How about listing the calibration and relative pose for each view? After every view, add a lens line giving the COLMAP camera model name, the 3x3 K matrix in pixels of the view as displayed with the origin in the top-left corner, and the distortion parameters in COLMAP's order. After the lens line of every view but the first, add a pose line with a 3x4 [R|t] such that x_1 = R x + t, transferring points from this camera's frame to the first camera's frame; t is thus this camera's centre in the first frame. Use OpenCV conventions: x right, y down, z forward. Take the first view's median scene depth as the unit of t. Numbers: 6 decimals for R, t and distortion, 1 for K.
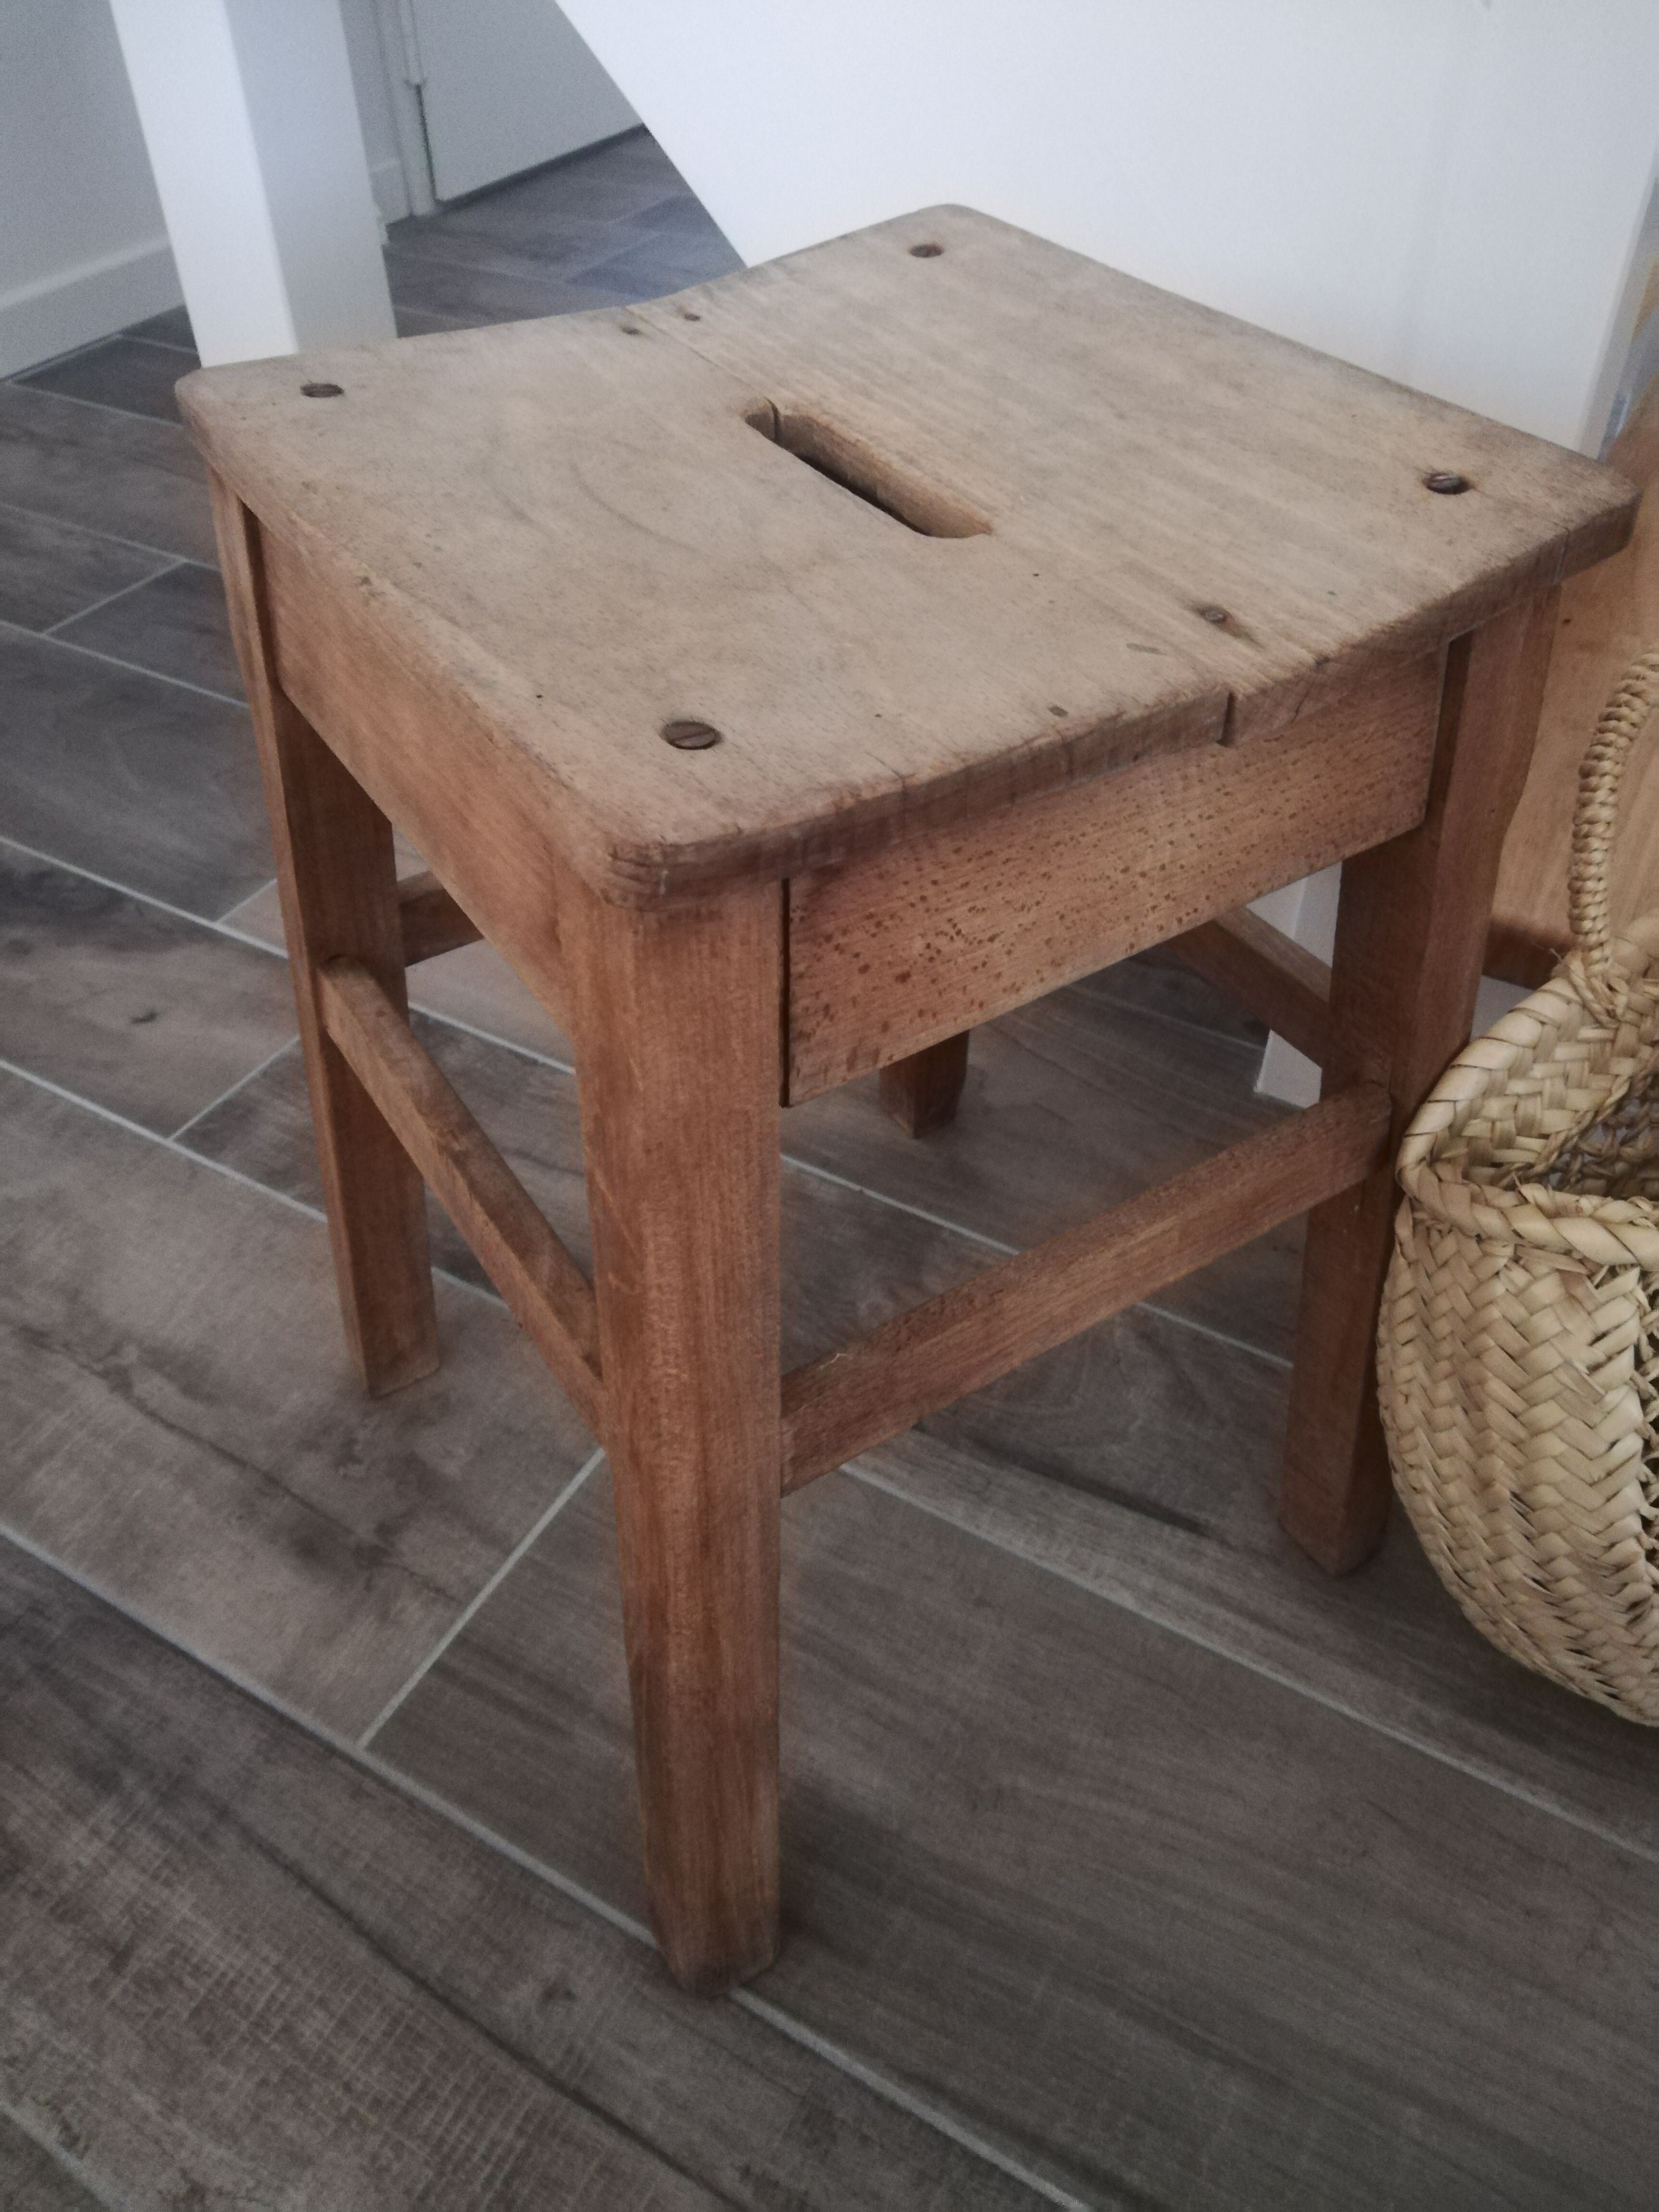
lens RADIAL K [[1701.1, 0, 838.0], [0, 1701.1, 1116.4], [0, 0, 1]] dist [0.050054, -0.074105]
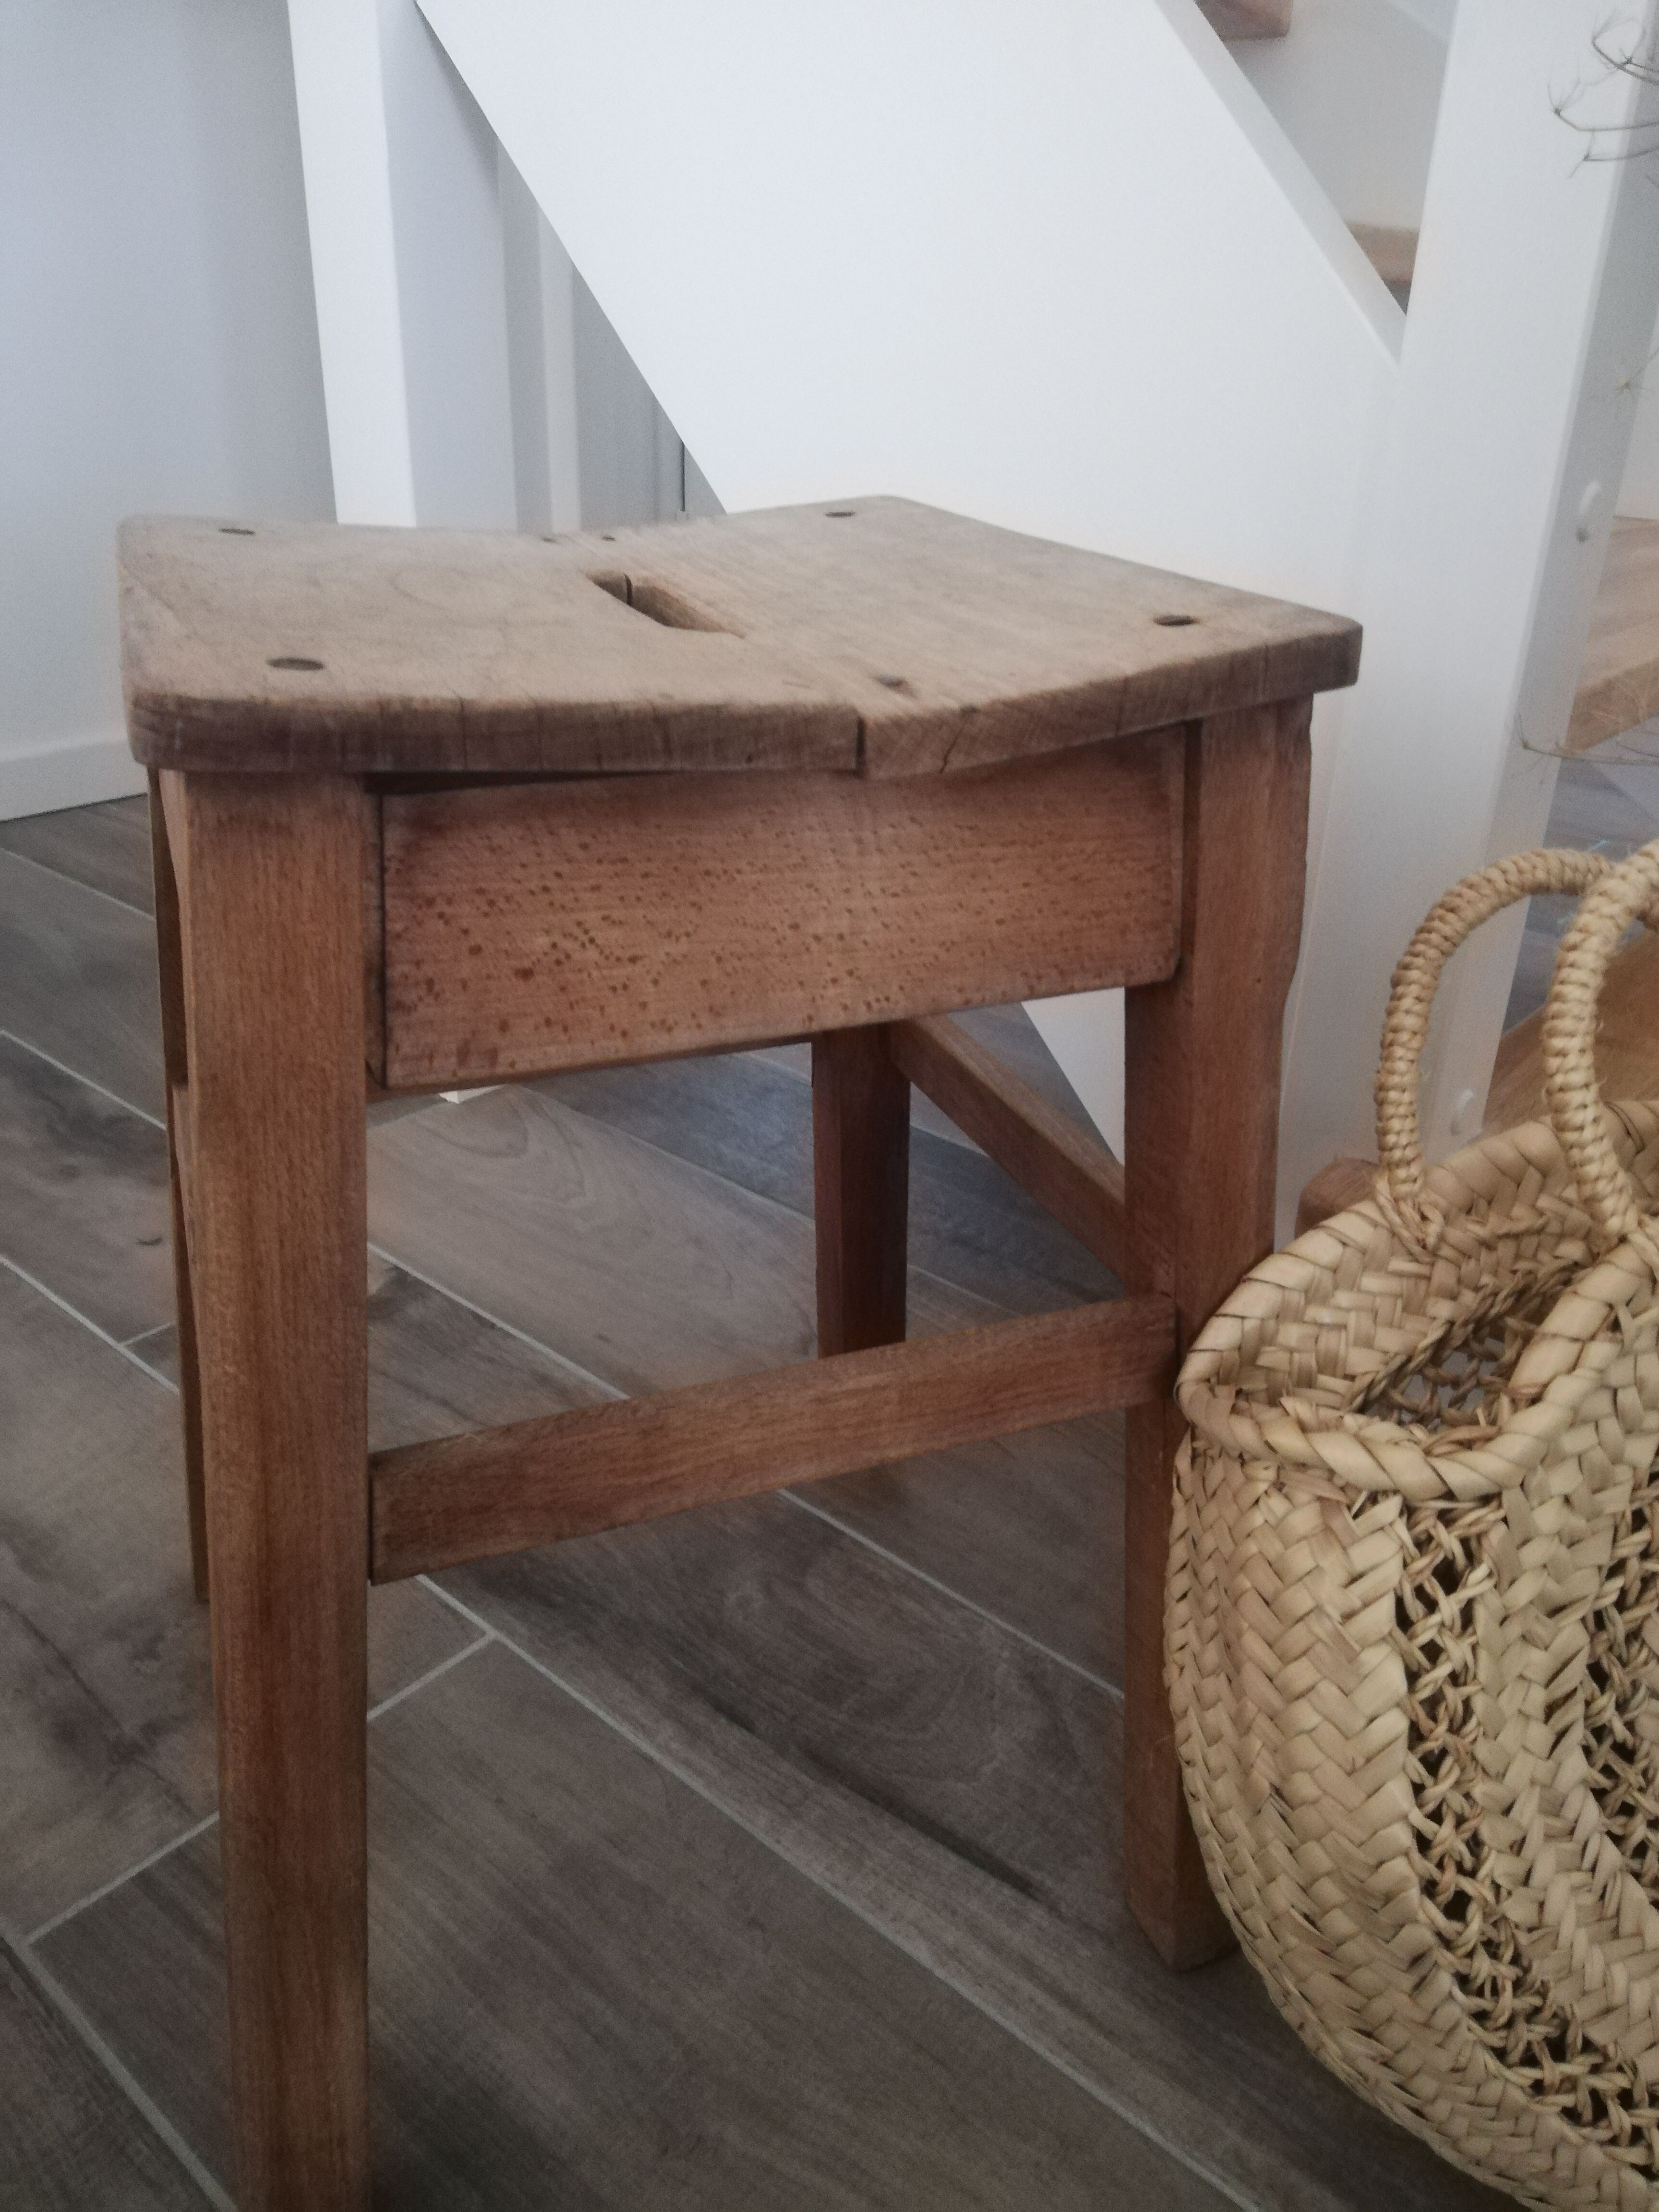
lens RADIAL K [[1687.2, 0, 833.3], [0, 1687.2, 1112.1], [0, 0, 1]] dist [0.062249, -0.100342]
pose [[0.981551, 0.114841, -0.152871, 0.267380], [-0.155055, 0.945908, -0.284985, 0.175322], [0.111874, 0.303431, 0.946263, 0.088237]]
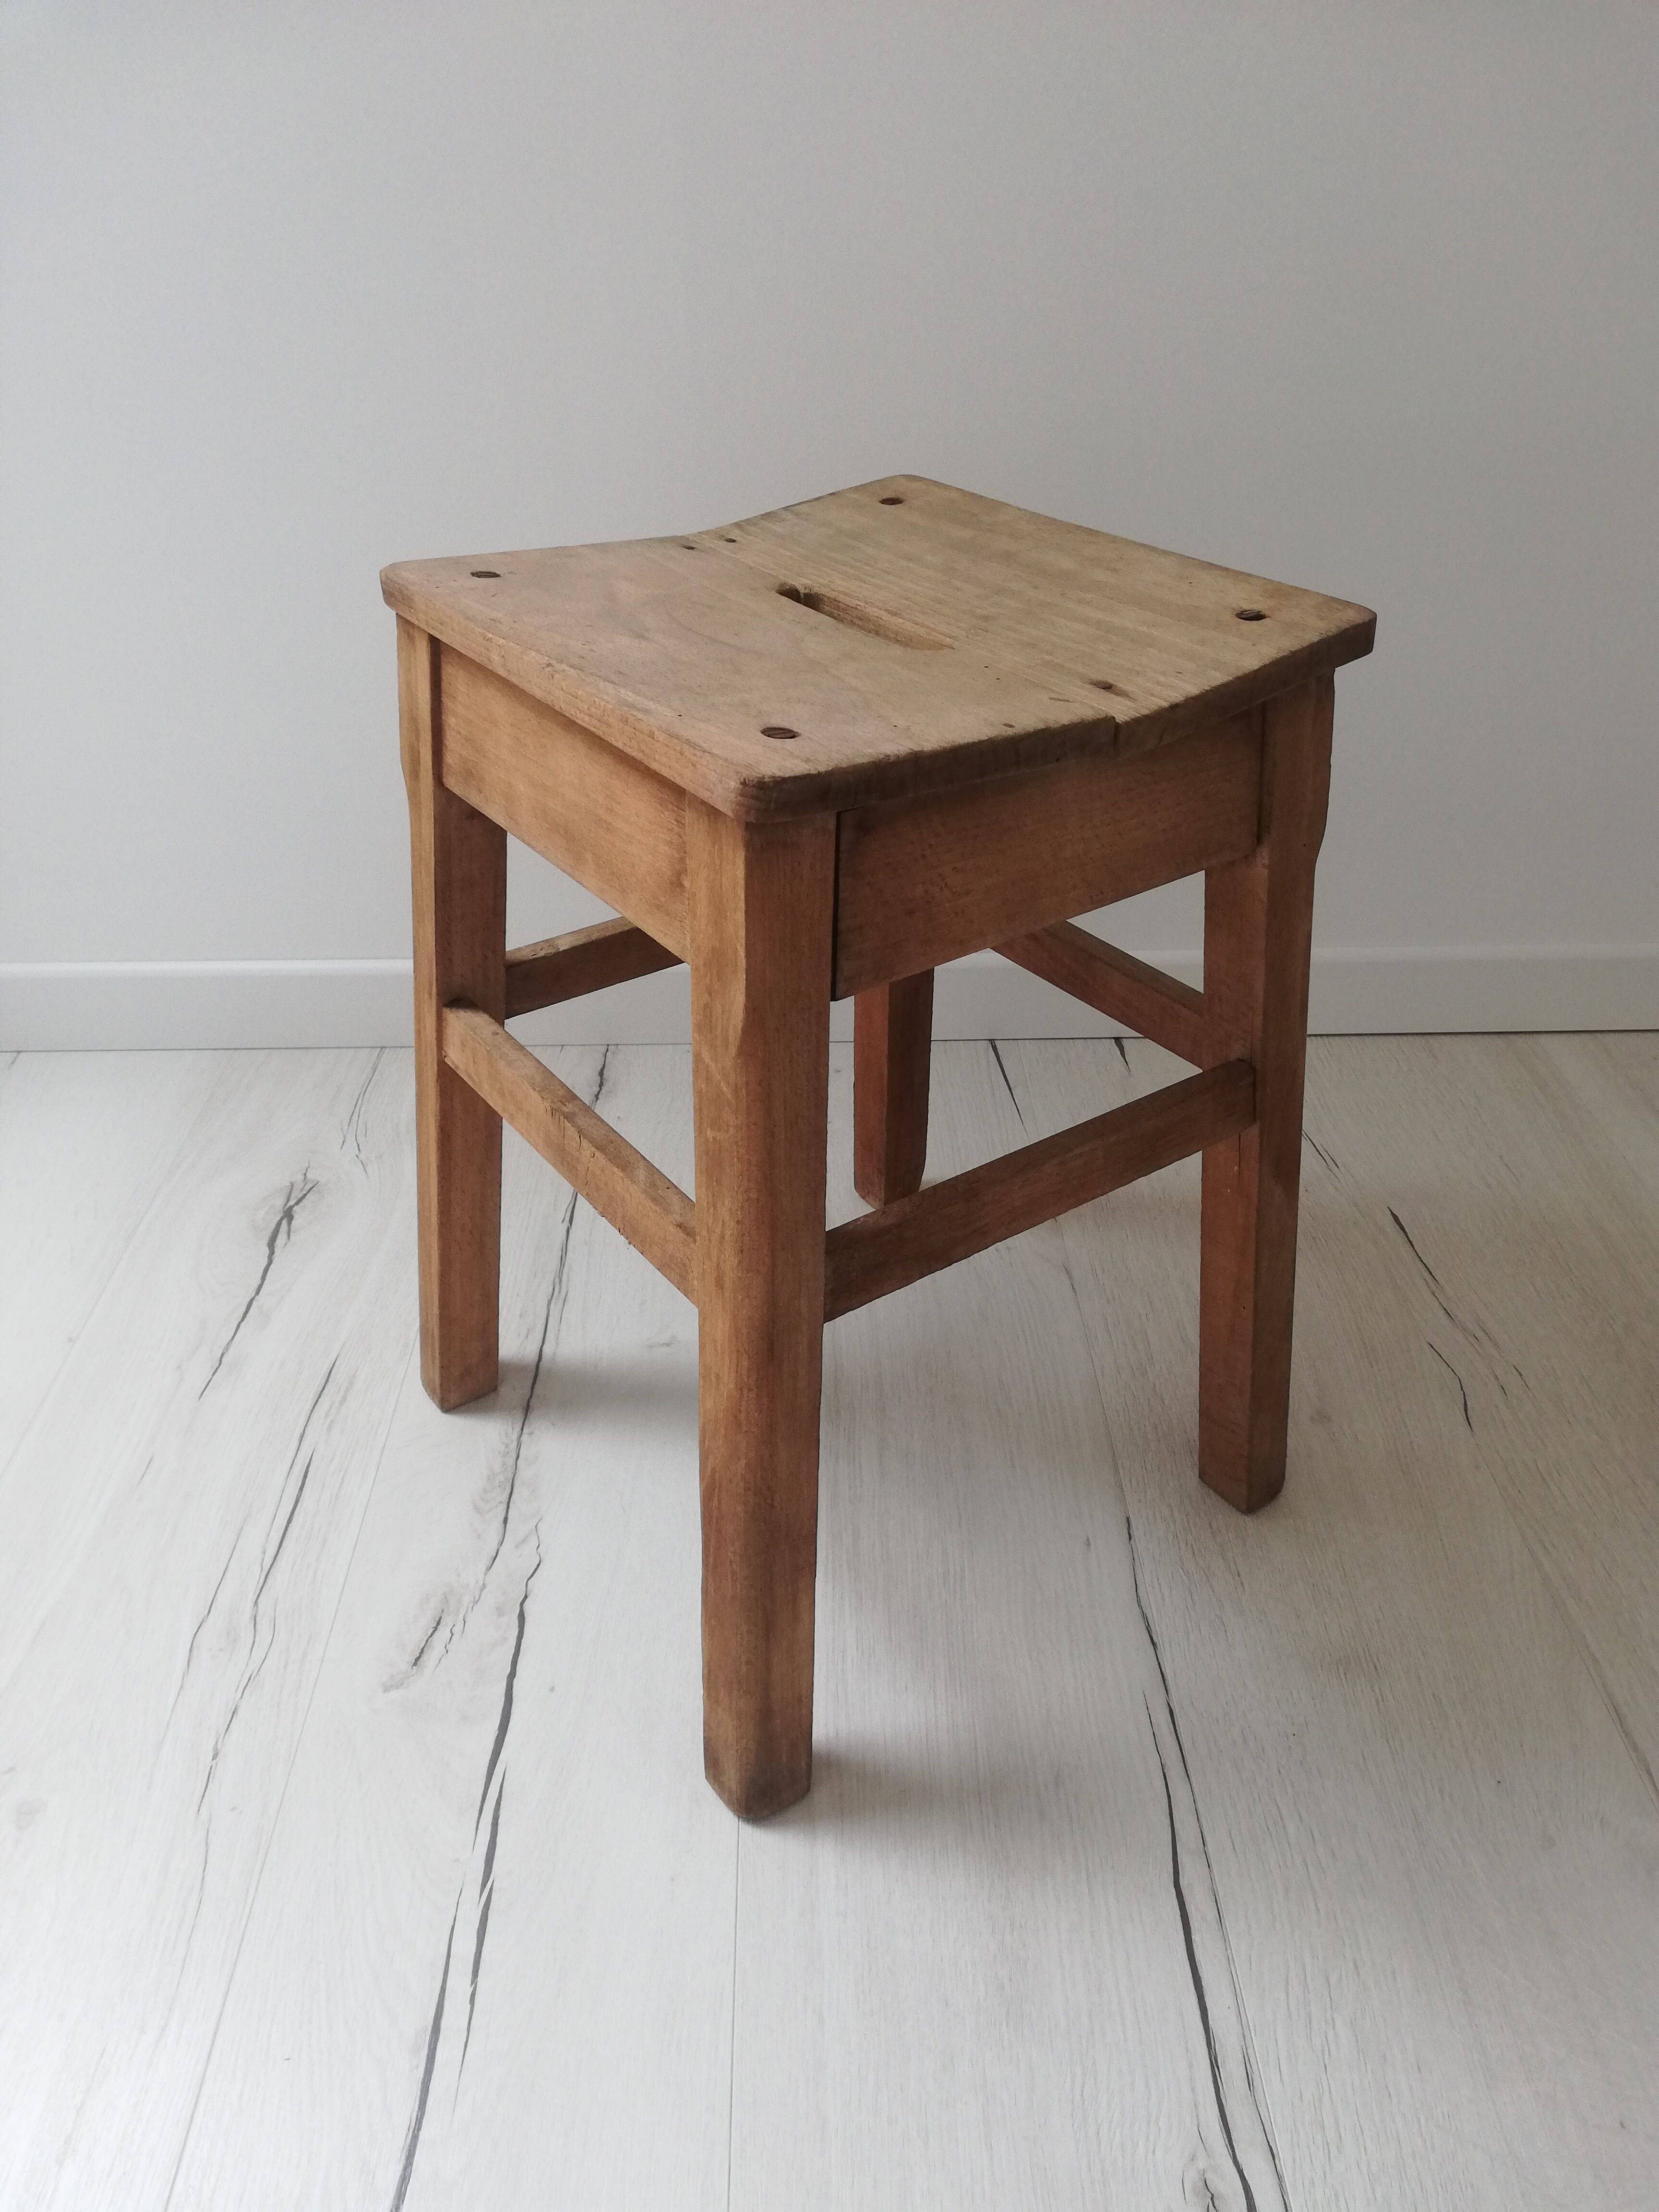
lens RADIAL K [[1687.2, 0, 833.3], [0, 1687.2, 1112.1], [0, 0, 1]] dist [0.062249, -0.100342]
pose [[0.998907, -0.015916, 0.043959, -0.069863], [0.023484, 0.983855, -0.177421, 0.253274], [-0.040426, 0.178259, 0.983153, -0.304697]]
